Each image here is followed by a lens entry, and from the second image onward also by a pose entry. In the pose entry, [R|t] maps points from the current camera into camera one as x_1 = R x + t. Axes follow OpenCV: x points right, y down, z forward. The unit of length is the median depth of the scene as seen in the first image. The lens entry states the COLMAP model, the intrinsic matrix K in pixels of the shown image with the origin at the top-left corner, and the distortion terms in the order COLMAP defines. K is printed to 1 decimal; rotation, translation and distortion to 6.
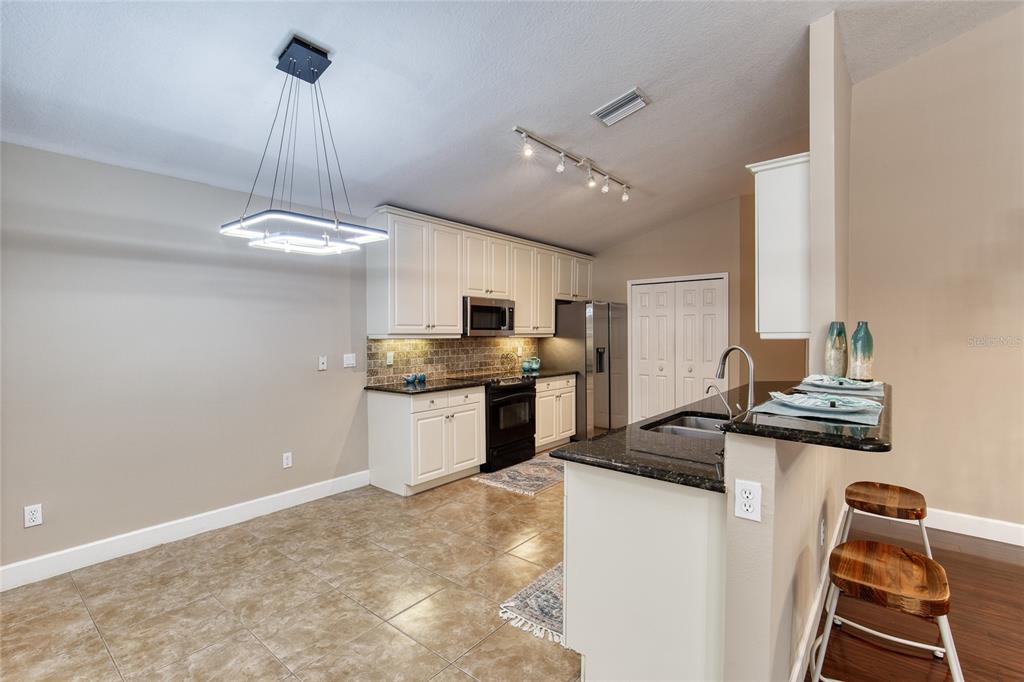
lens RADIAL K [[463.0, 0, 504.1], [0, 463.0, 337.1], [0, 0, 1]] dist [-0.001480, -0.000154]
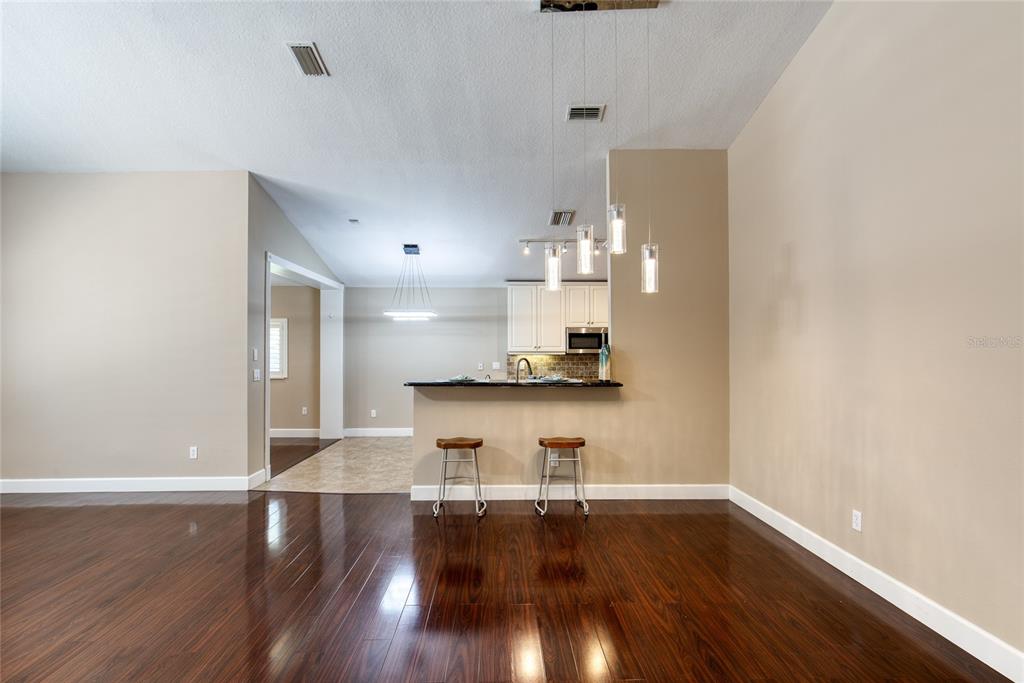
lens RADIAL K [[481.5, 0, 526.1], [0, 481.5, 347.4], [0, 0, 1]] dist [0.001139, 0.000096]
pose [[0.679983, -0.002669, -0.733223, 1.004318], [-0.007686, 0.999912, -0.010768, -0.002787], [0.733187, 0.012957, 0.679903, -0.192278]]
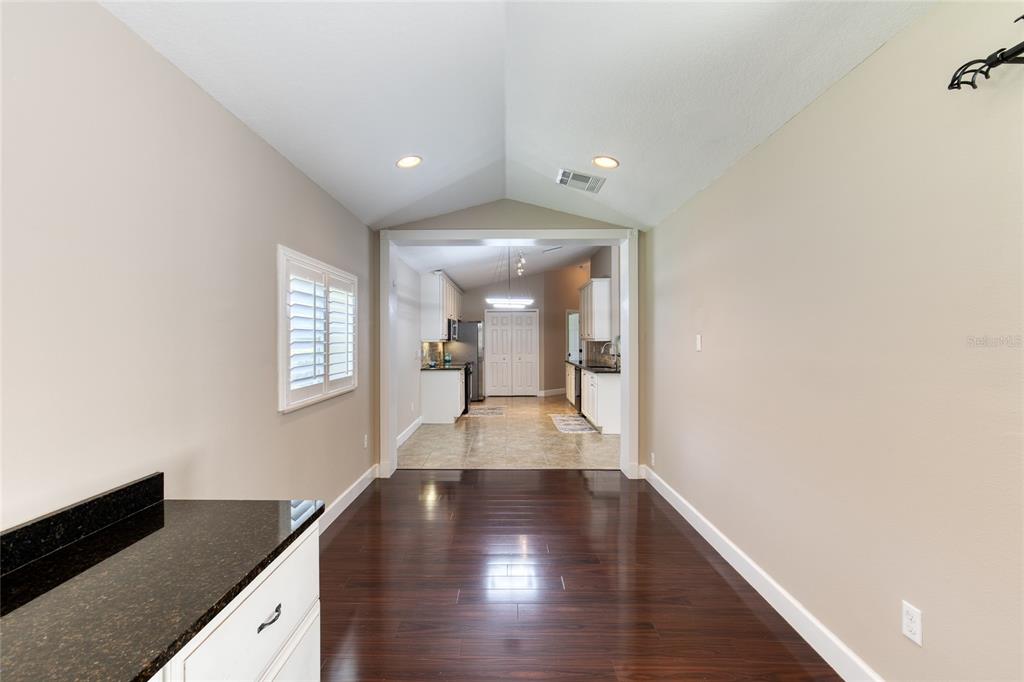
lens RADIAL K [[458.6, 0, 514.5], [0, 458.6, 343.9], [0, 0, 1]] dist [0.001036, 0.000071]
pose [[0.755880, -0.005436, 0.654688, -1.058229], [0.006453, 0.999979, 0.000852, 0.010888], [-0.654679, 0.003580, 0.755899, -0.509718]]
